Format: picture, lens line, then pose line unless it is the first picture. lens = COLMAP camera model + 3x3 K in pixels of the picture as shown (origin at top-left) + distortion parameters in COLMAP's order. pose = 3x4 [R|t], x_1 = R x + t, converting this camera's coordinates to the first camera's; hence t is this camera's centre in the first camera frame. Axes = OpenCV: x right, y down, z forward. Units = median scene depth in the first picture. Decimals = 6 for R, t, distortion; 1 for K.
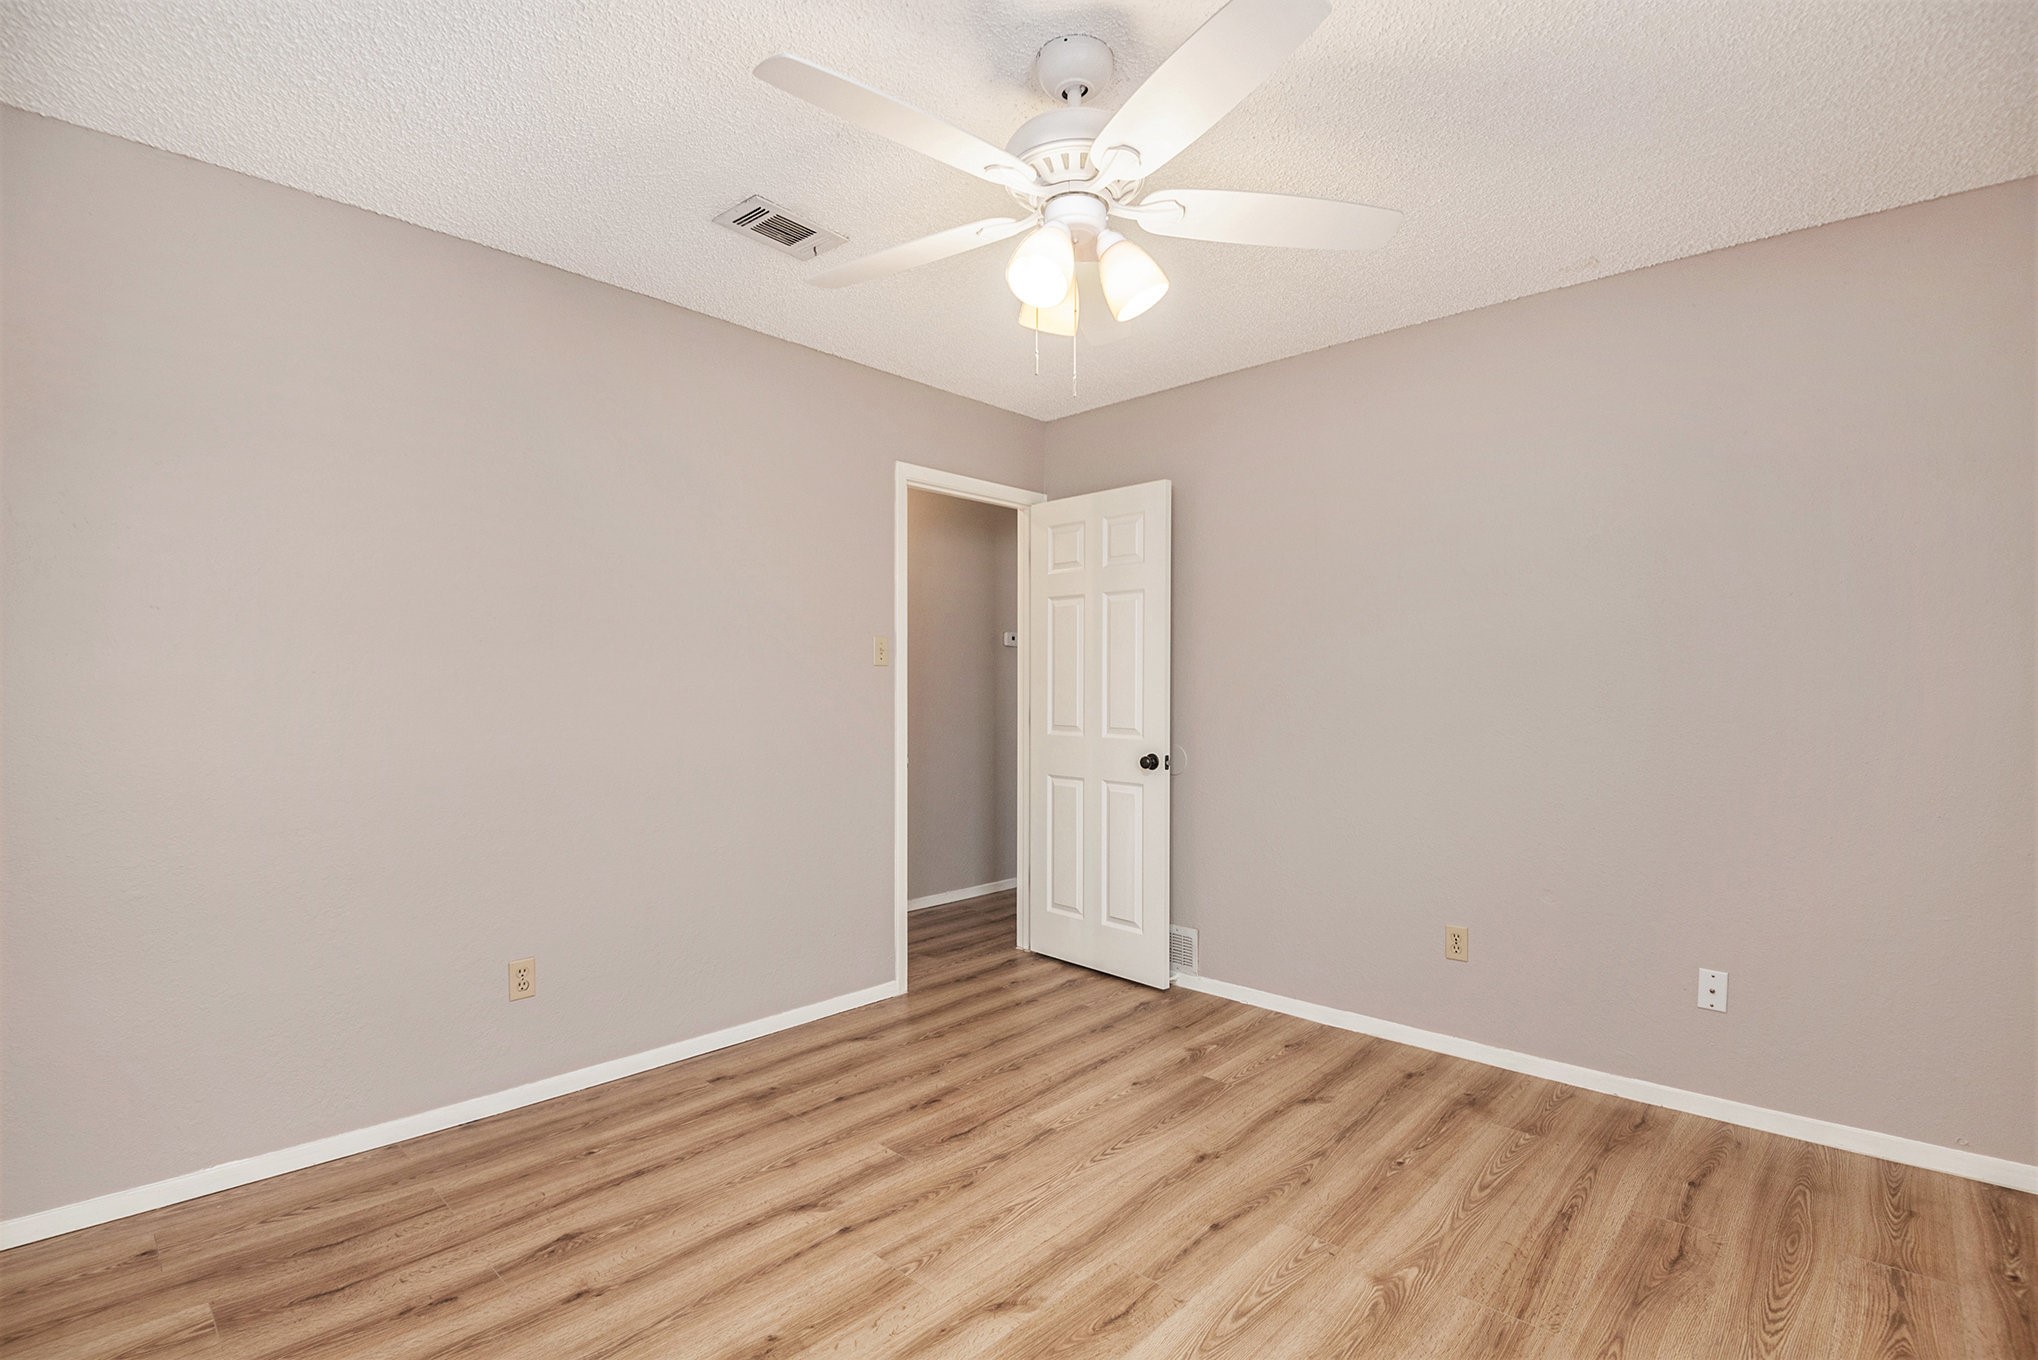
lens RADIAL K [[943.7, 0, 1016.9], [0, 943.7, 700.0], [0, 0, 1]] dist [0.027367, -0.032942]
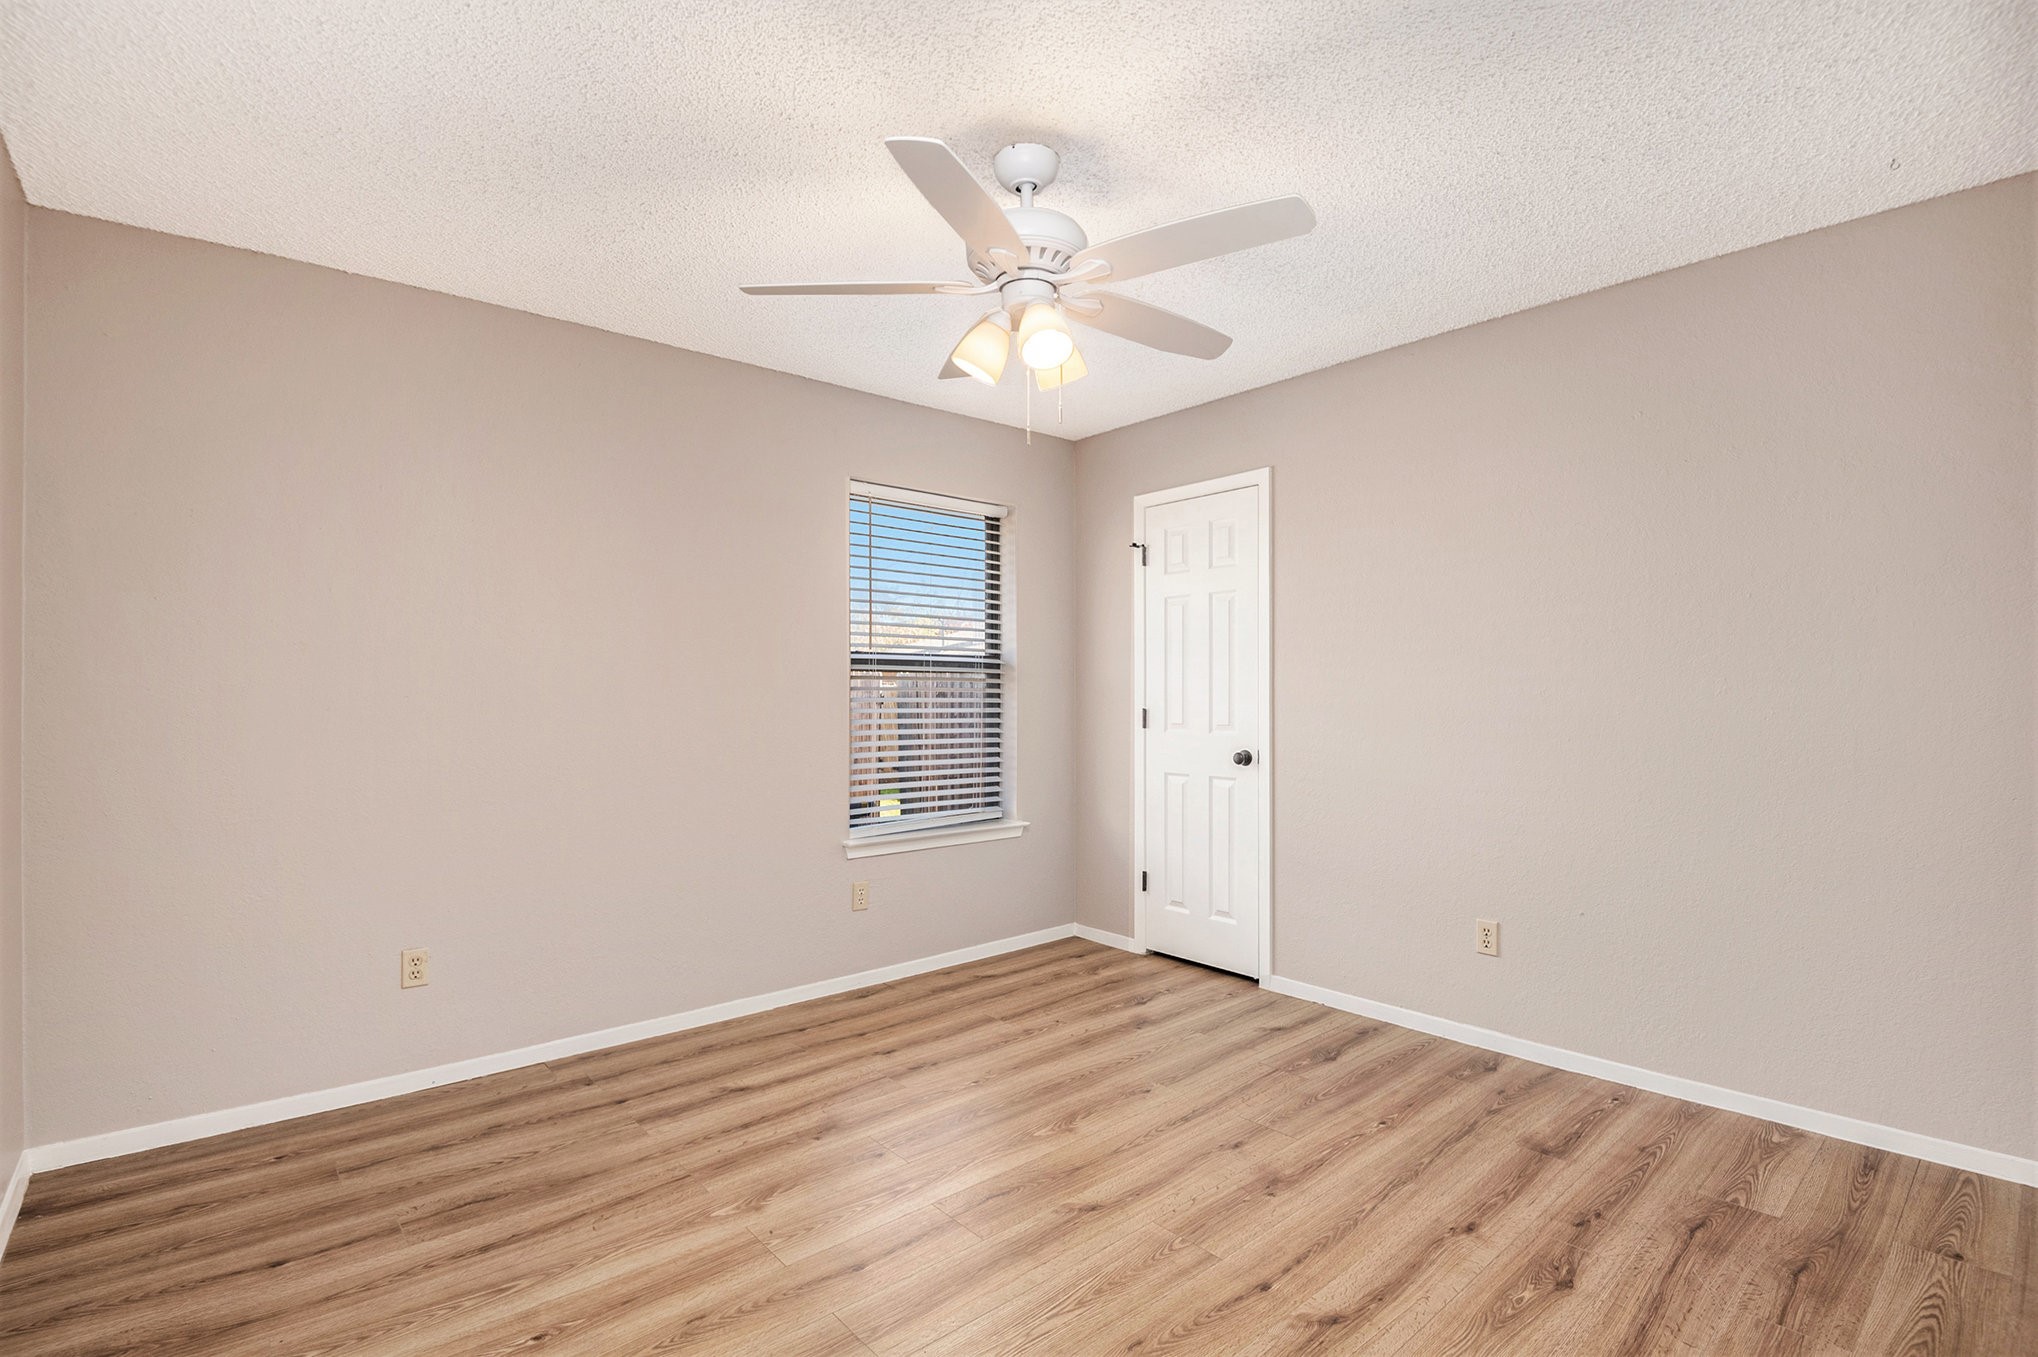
lens RADIAL K [[943.7, 0, 1016.9], [0, 943.7, 698.5], [0, 0, 1]] dist [0.027367, -0.032942]
pose [[-0.994910, -0.000777, 0.100762, -0.038415], [0.000037, 0.999967, 0.008072, -0.007264], [-0.100765, 0.008035, -0.994878, 1.961966]]
